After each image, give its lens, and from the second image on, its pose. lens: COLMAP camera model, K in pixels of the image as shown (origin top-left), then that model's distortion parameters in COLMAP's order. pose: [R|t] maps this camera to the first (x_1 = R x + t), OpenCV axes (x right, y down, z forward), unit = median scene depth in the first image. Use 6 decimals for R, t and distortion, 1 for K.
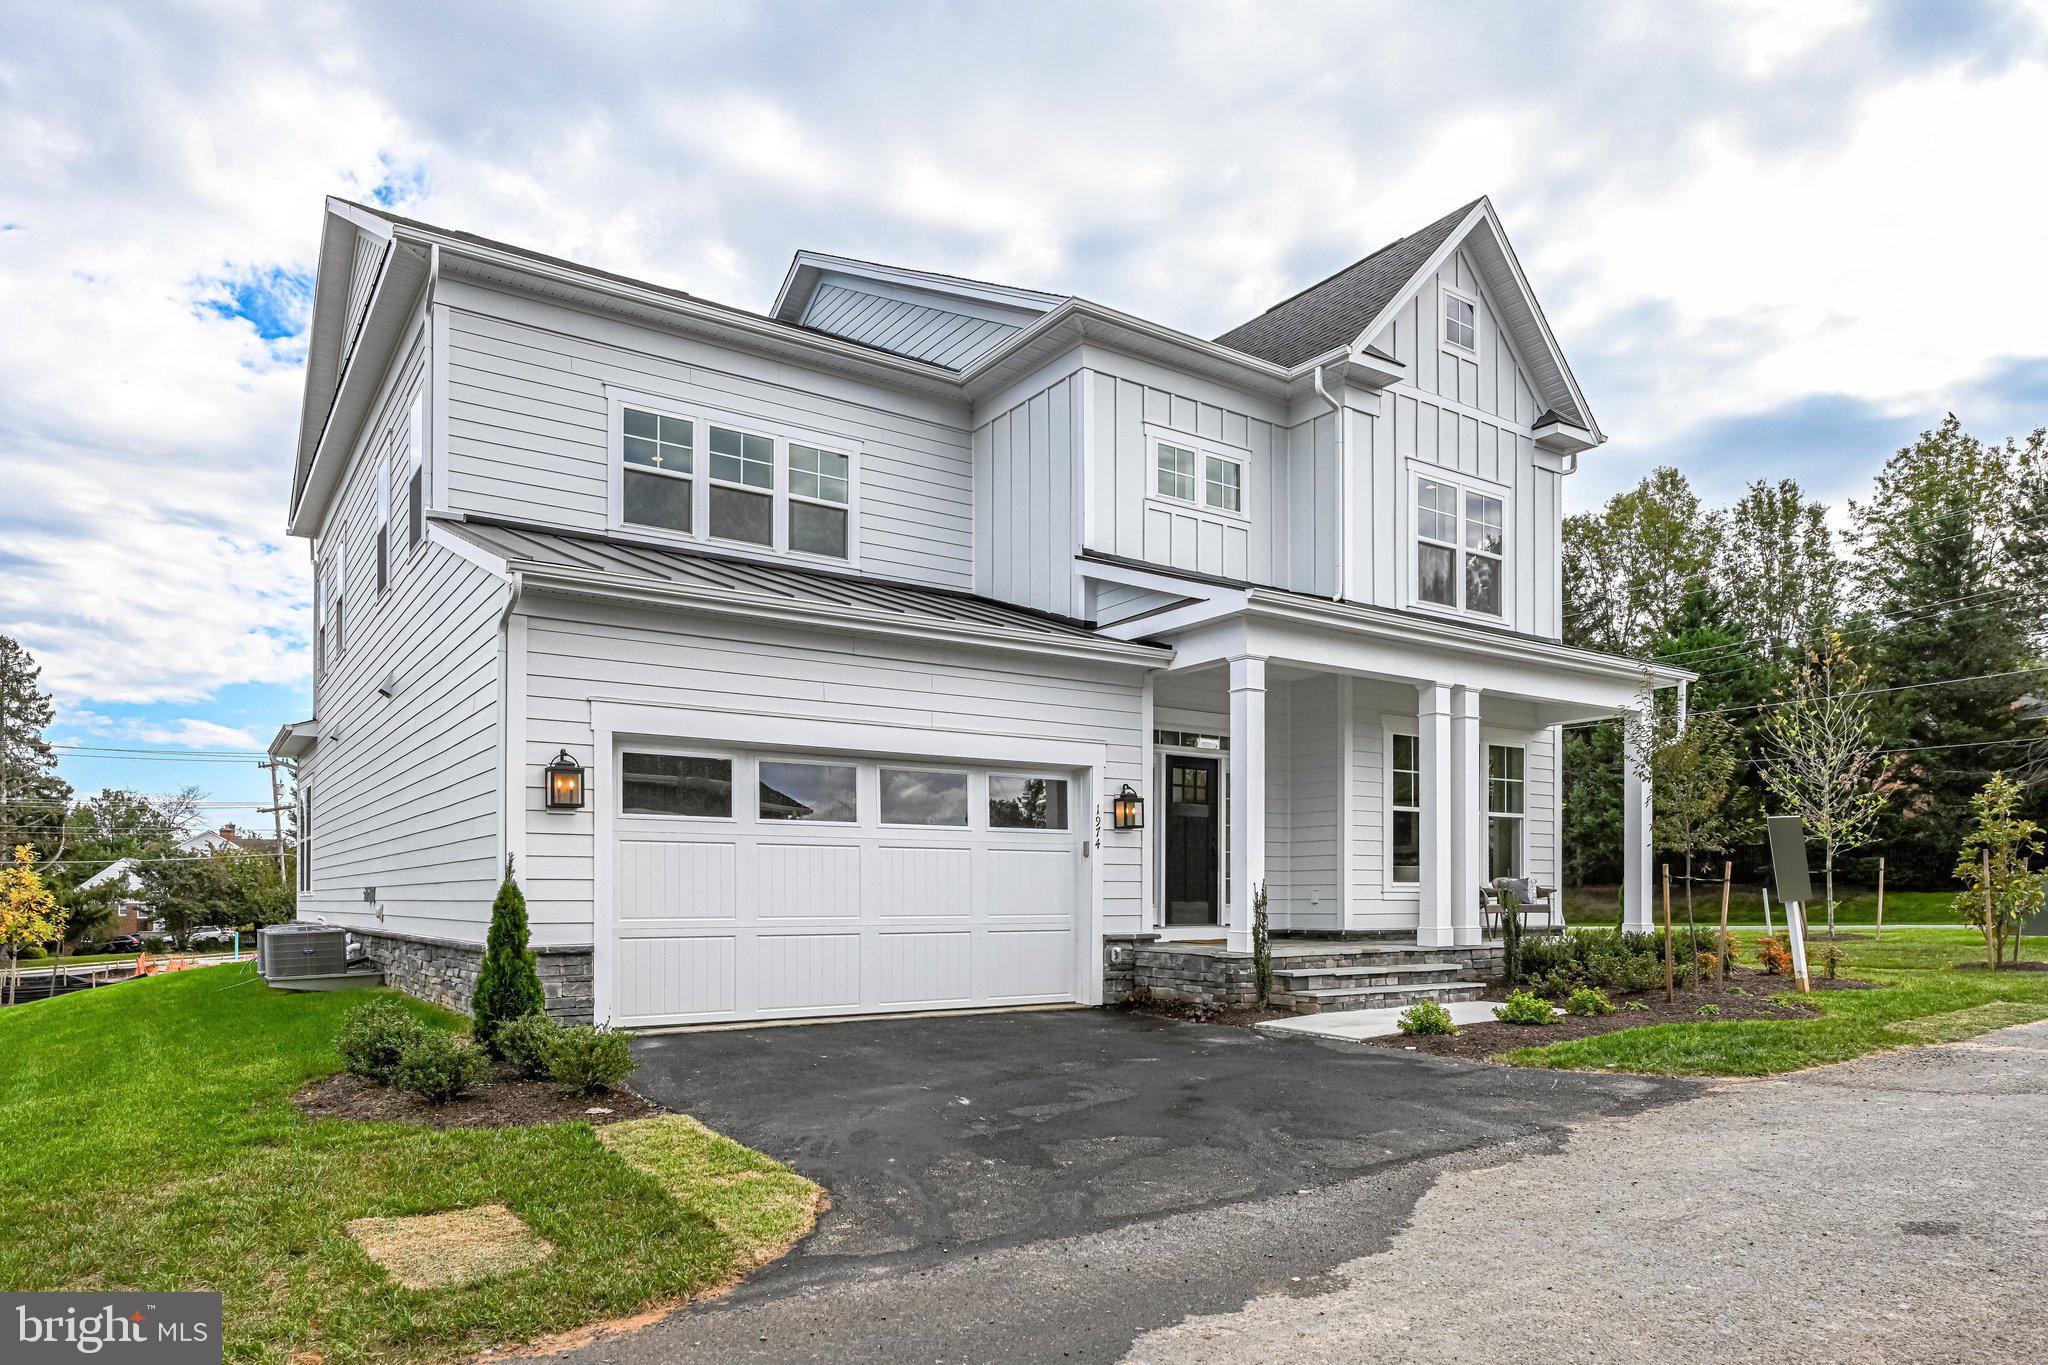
lens RADIAL K [[1269.0, 0, 1029.0], [0, 1269.0, 886.9], [0, 0, 1]] dist [-0.004471, -0.001087]
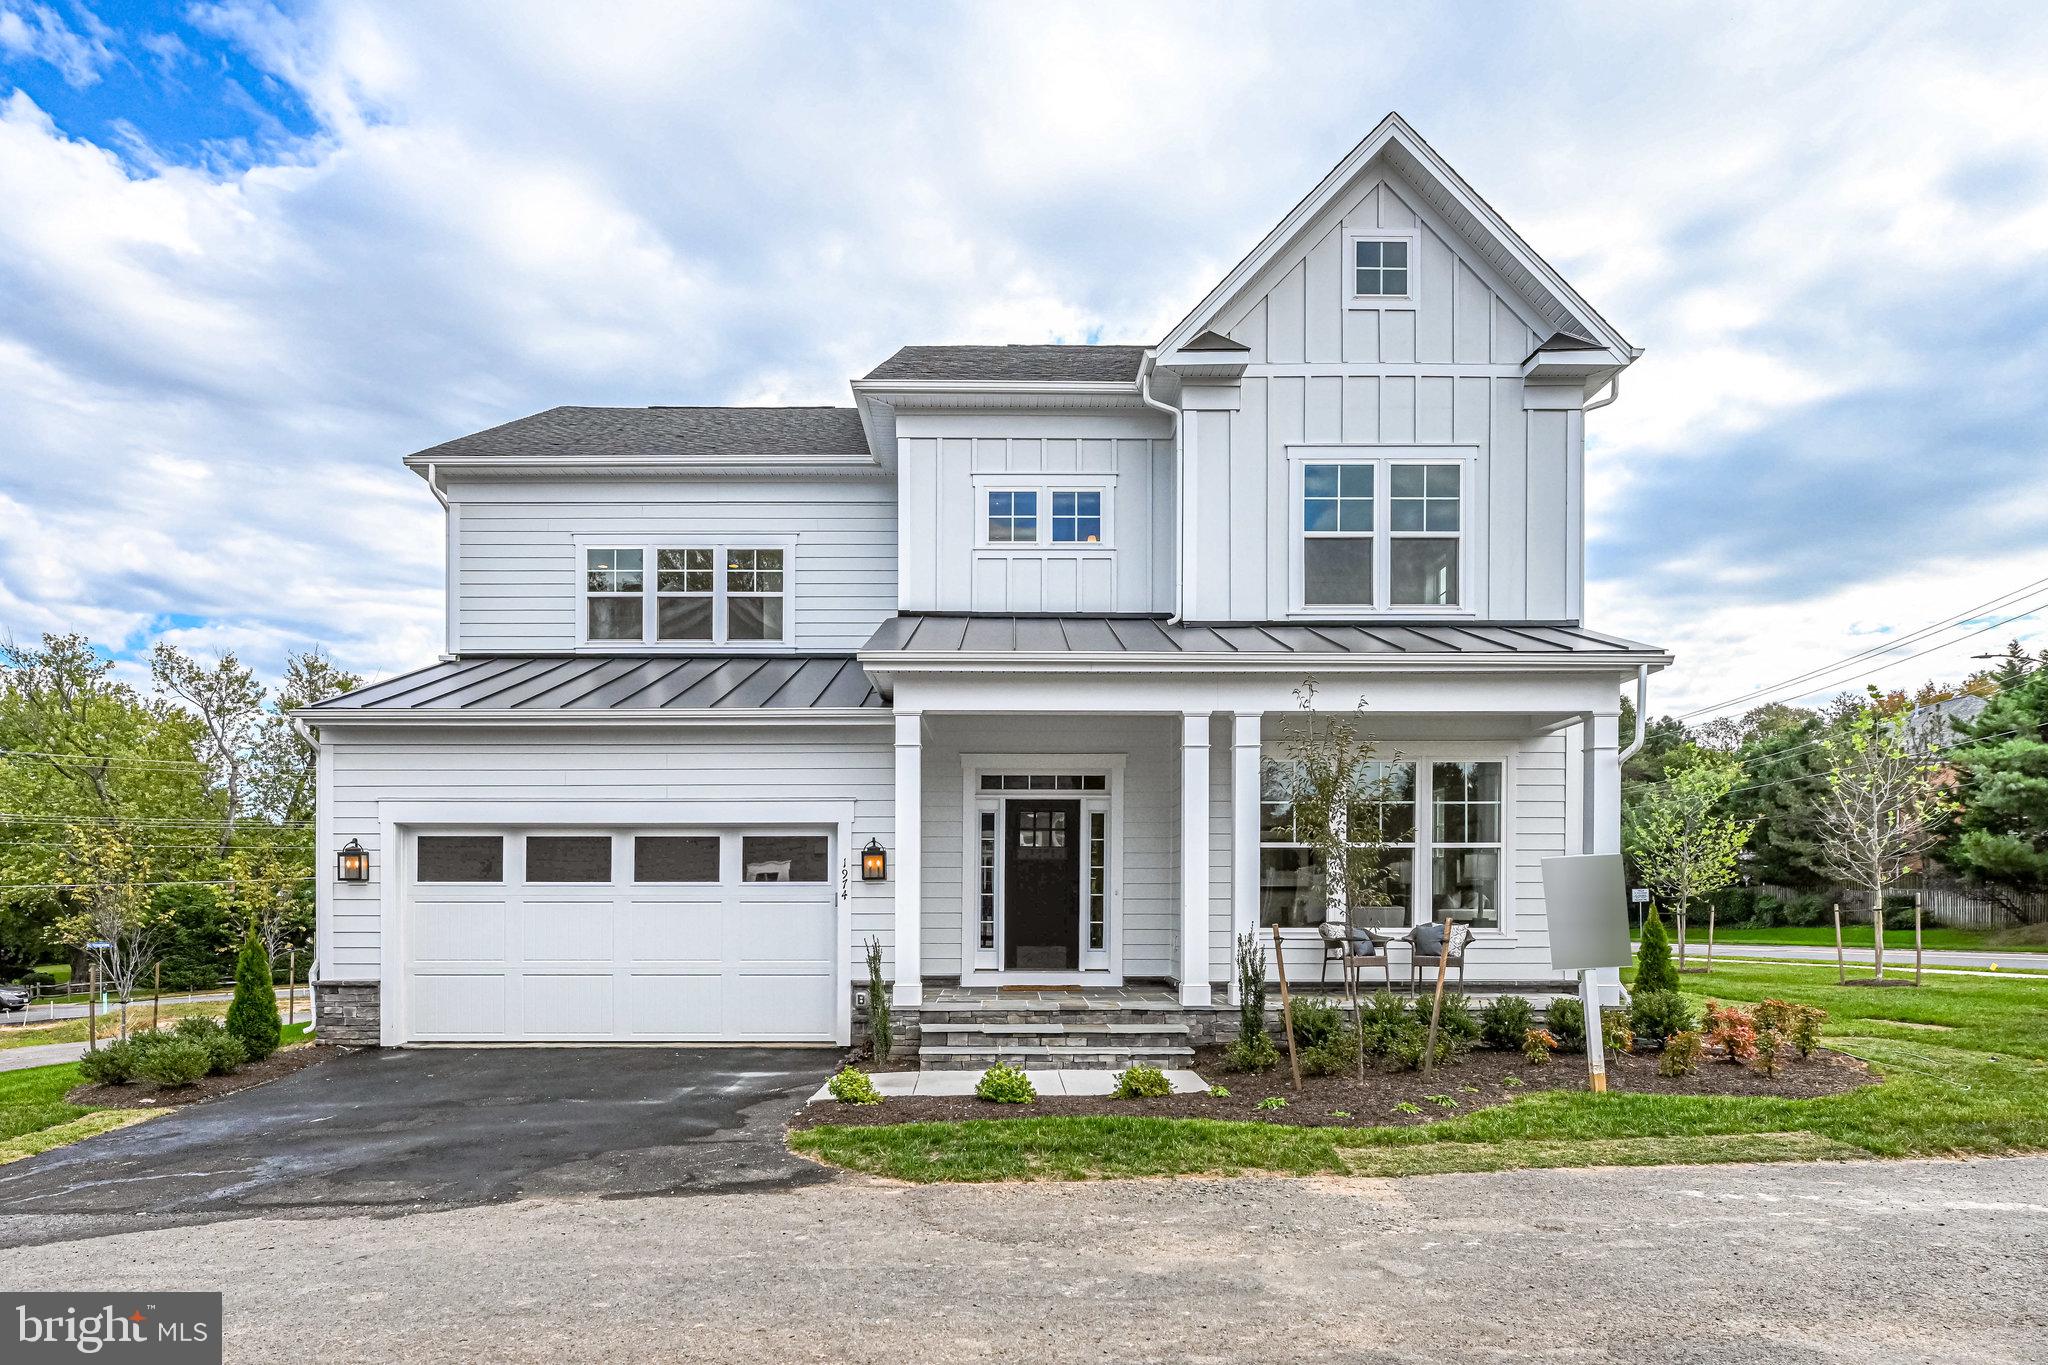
lens RADIAL K [[1258.8, 0, 1017.6], [0, 1258.8, 888.4], [0, 0, 1]] dist [-0.003142, -0.002680]
pose [[0.830068, -0.004130, -0.557648, 0.703166], [0.004127, 0.999991, -0.001263, -0.034545], [0.557648, -0.001253, 0.830077, 0.187744]]
